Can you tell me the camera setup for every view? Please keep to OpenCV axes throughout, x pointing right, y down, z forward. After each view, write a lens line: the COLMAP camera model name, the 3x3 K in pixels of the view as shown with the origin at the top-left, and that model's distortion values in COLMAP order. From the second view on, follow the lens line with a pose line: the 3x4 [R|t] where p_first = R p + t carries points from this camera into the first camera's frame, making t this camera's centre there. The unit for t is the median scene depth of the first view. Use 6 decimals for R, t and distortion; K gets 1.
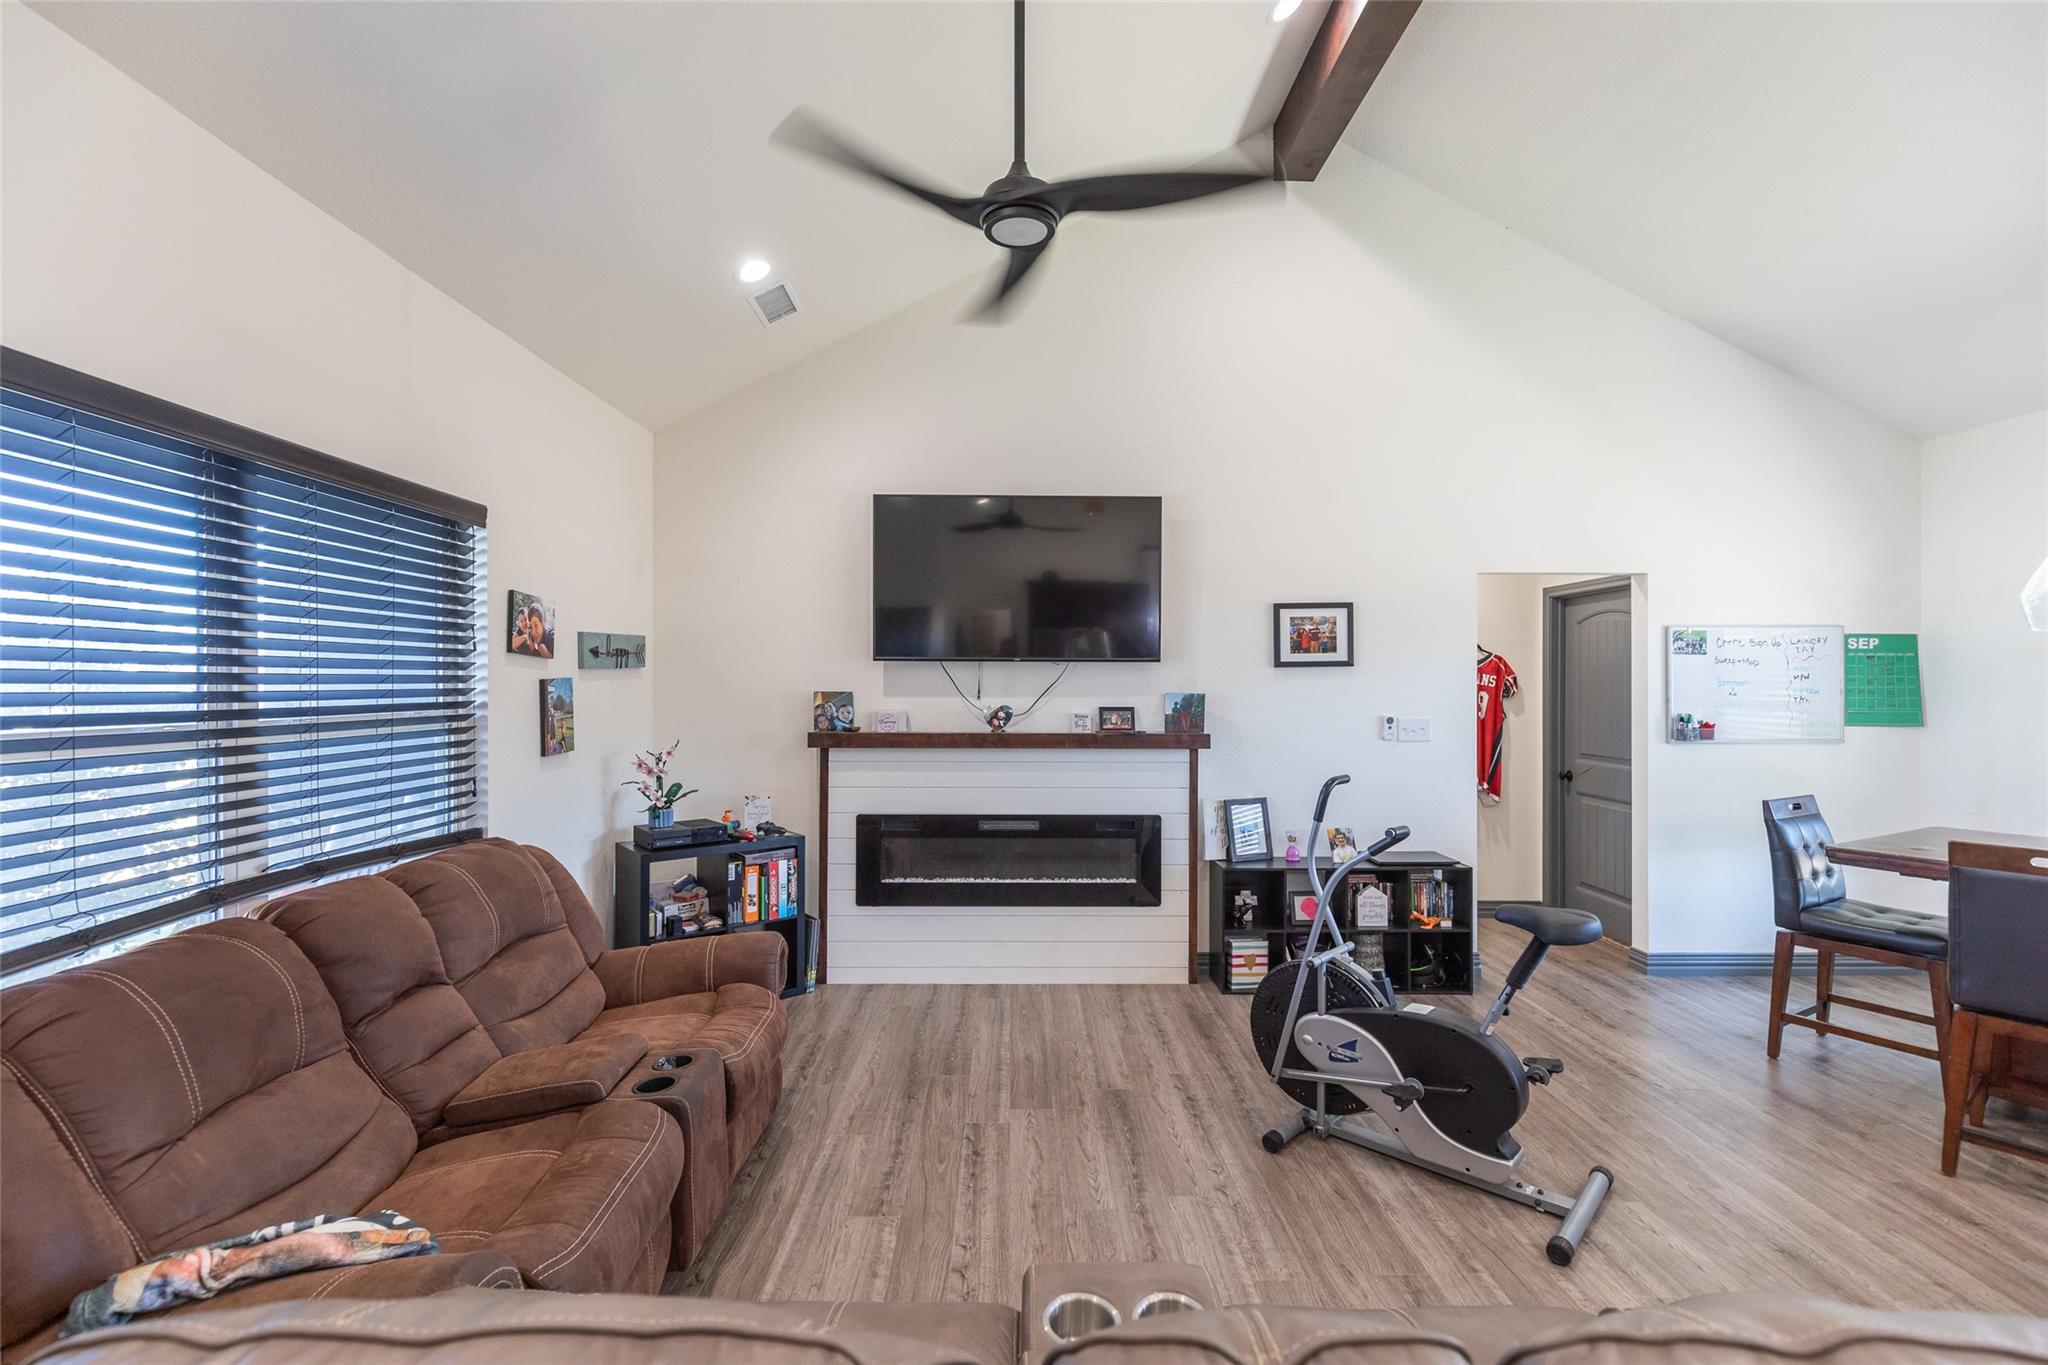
lens RADIAL K [[912.0, 0, 1024.0], [0, 912.0, 682.5], [0, 0, 1]] dist [0.002063, 0.000043]
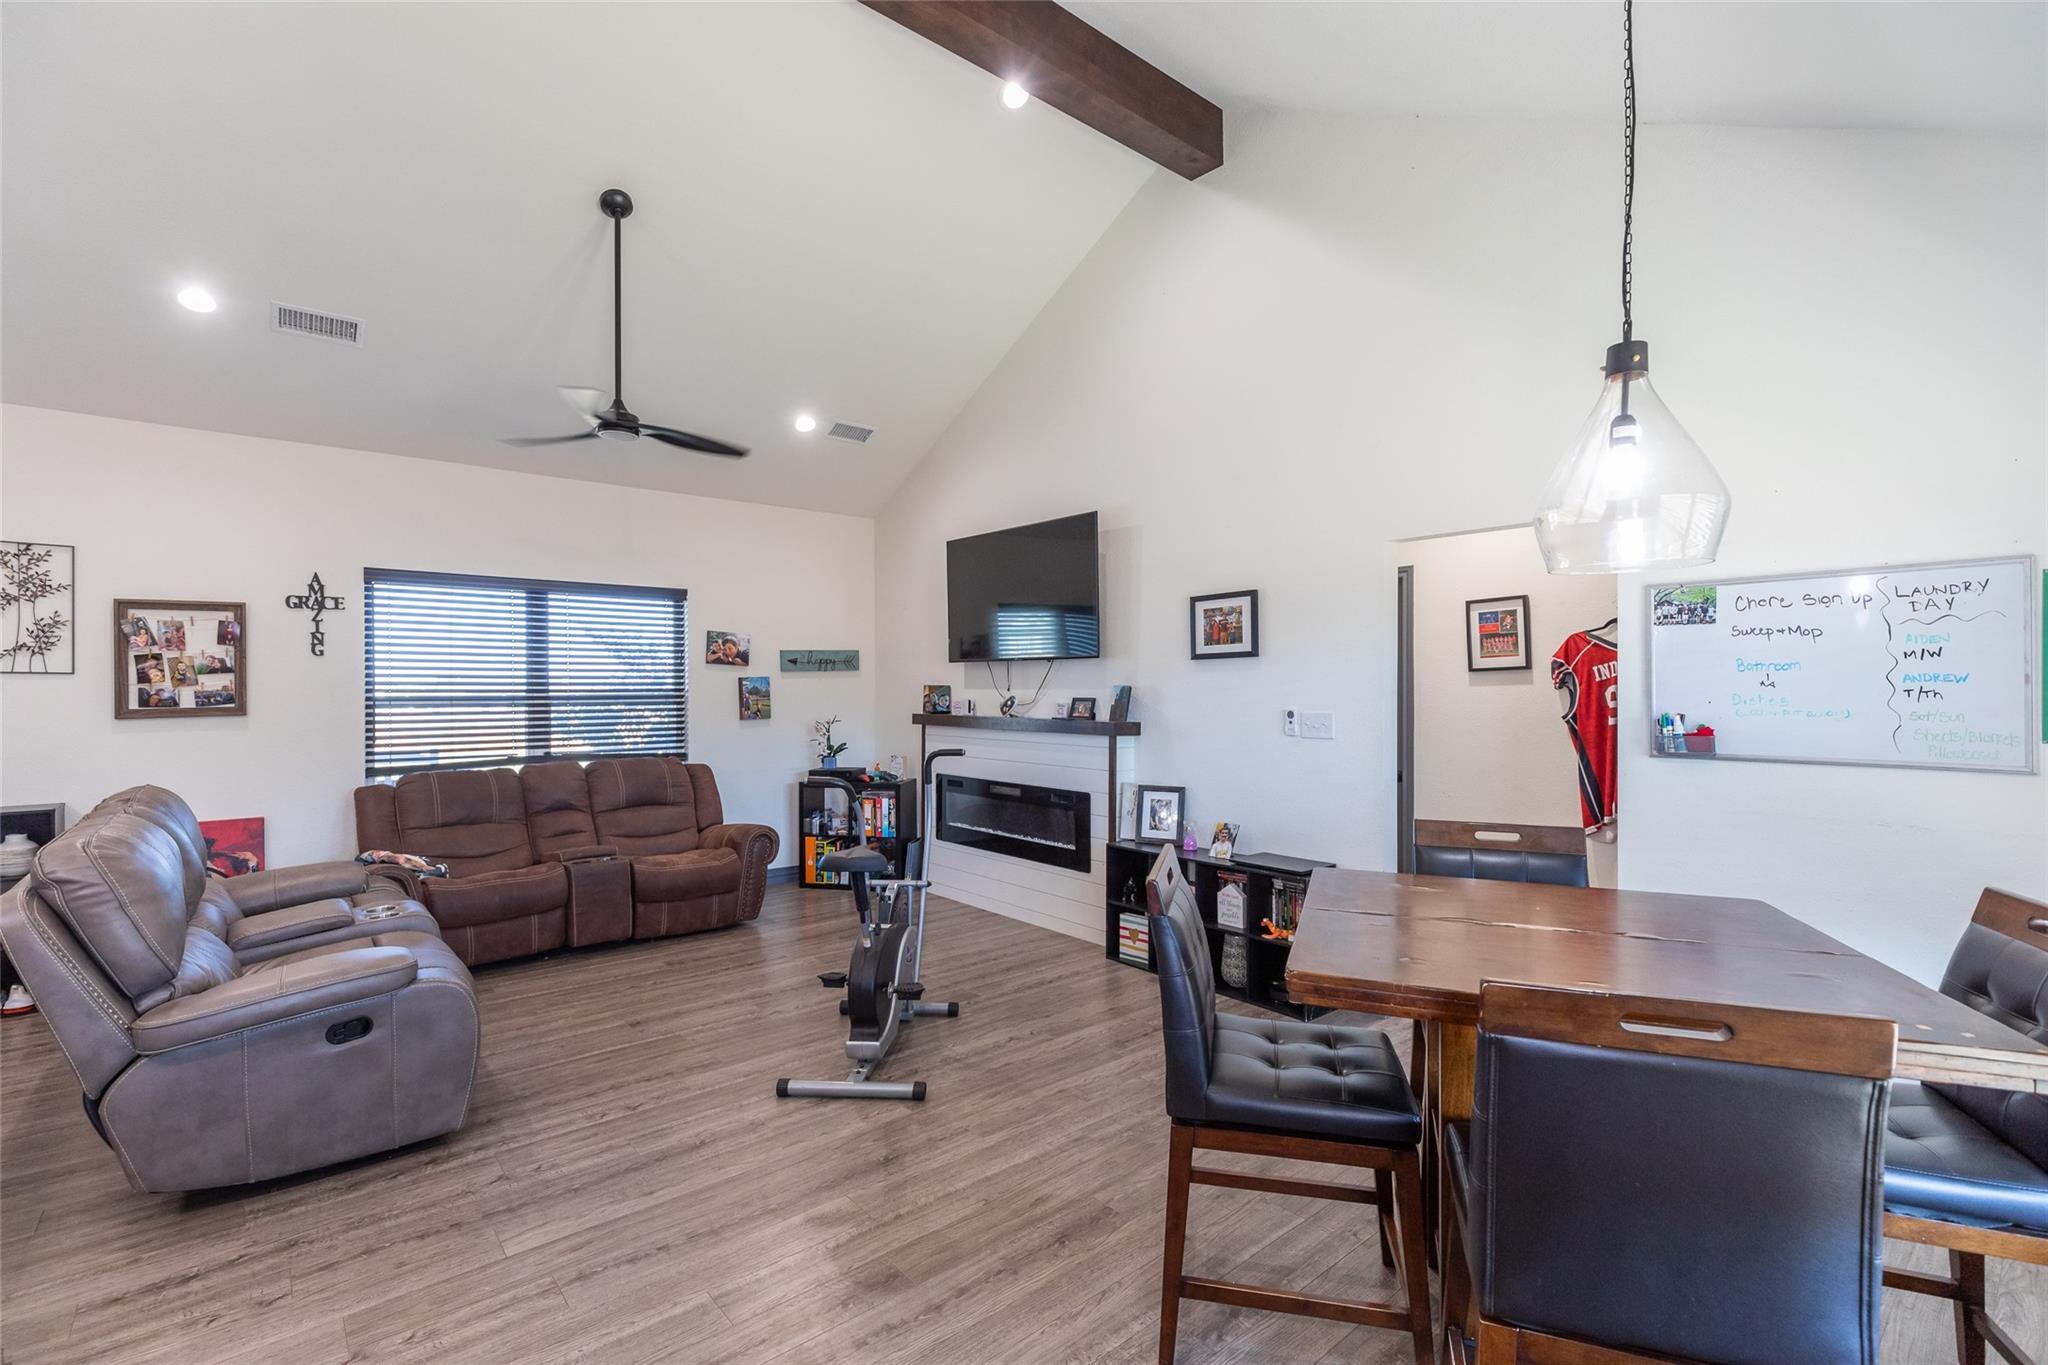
lens RADIAL K [[926.5, 0, 1032.0], [0, 926.5, 684.3], [0, 0, 1]] dist [0.003327, -0.000076]
pose [[0.637145, -0.004717, -0.770729, 0.983547], [0.003236, 0.999989, -0.003446, 0.014084], [0.770737, -0.000299, 0.637153, 0.209637]]
